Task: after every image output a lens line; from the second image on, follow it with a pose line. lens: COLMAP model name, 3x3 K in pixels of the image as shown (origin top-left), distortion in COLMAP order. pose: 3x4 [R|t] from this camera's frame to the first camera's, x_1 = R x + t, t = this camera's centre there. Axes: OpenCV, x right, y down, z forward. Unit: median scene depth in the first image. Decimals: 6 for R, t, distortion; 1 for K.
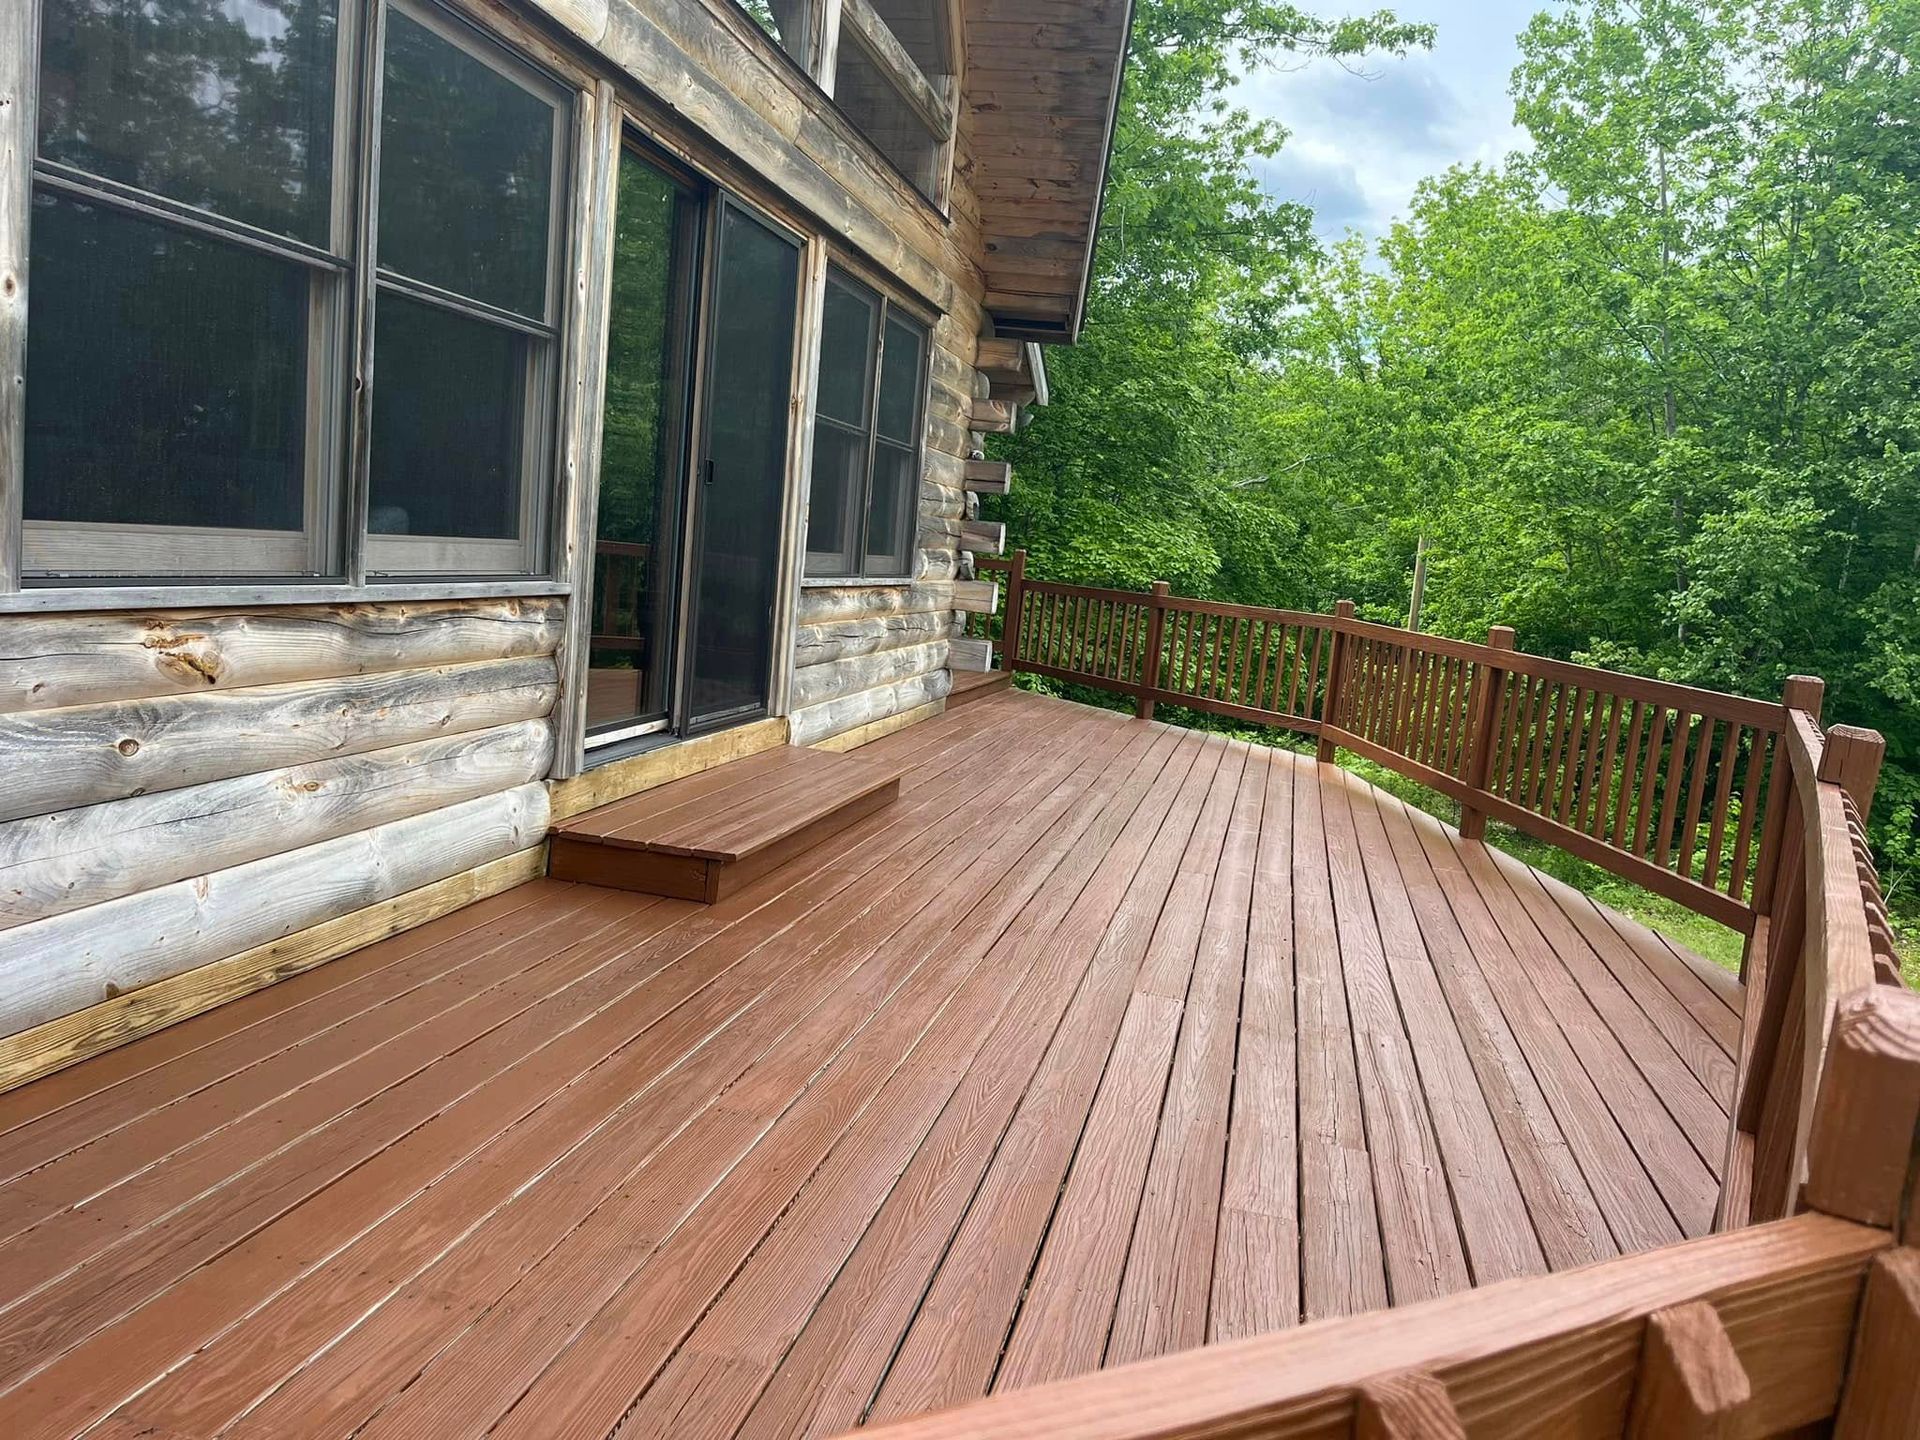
lens RADIAL K [[1463.5, 0, 961.0], [0, 1463.5, 725.6], [0, 0, 1]] dist [0.016360, 0.000729]
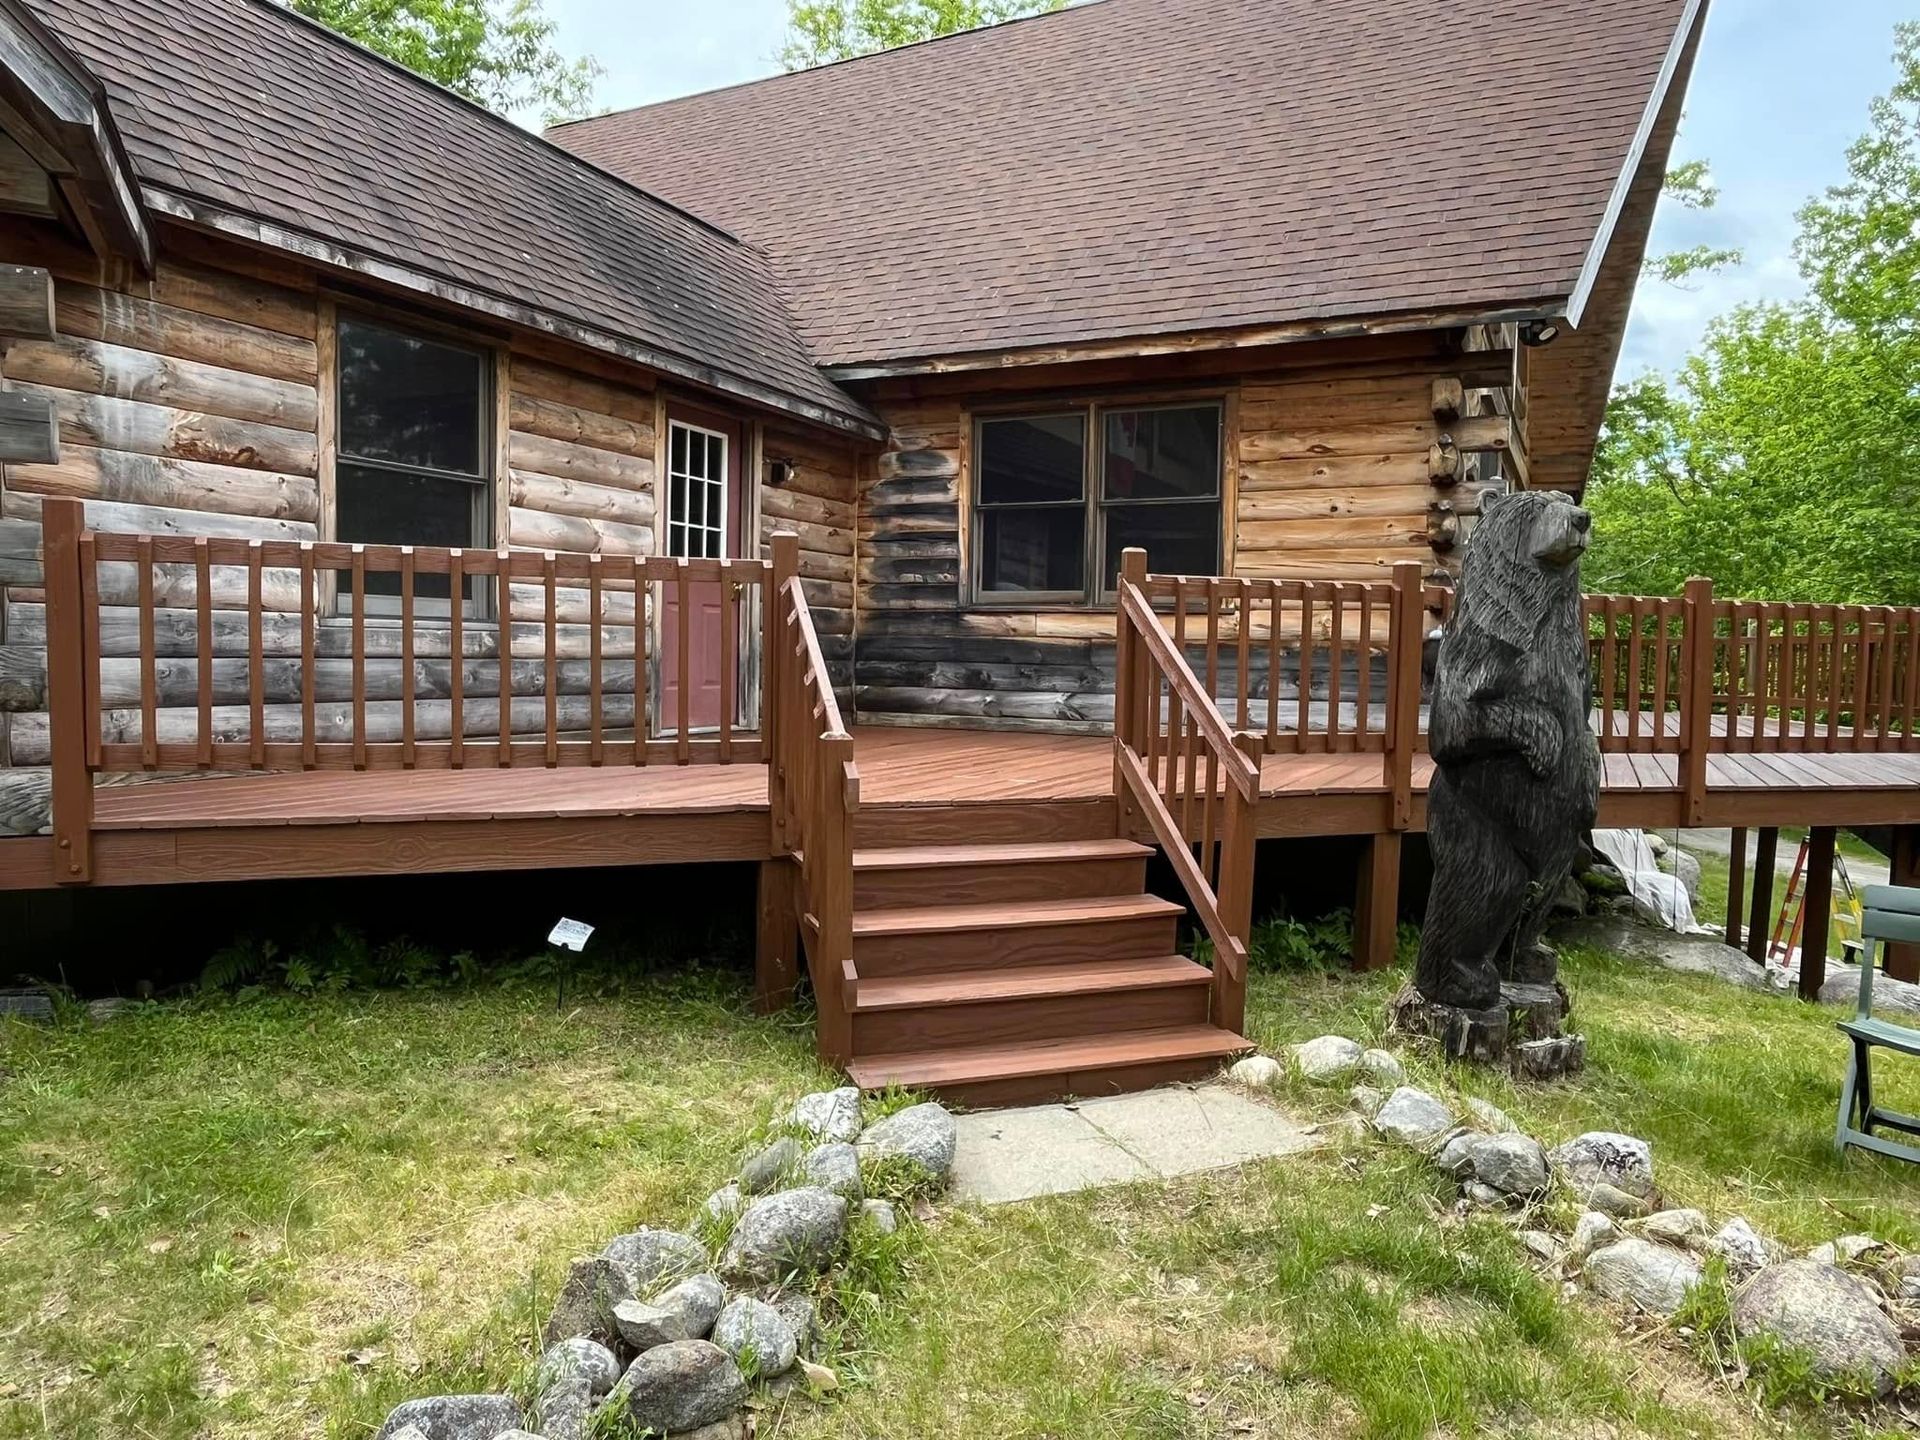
lens RADIAL K [[1289.5, 0, 958.1], [0, 1289.5, 715.3], [0, 0, 1]] dist [0.000912, 0.001838]
pose [[0.969426, -0.075020, -0.233635, -0.114873], [0.052348, 0.993429, -0.101781, 0.044495], [0.239735, 0.086439, 0.966983, -0.260470]]
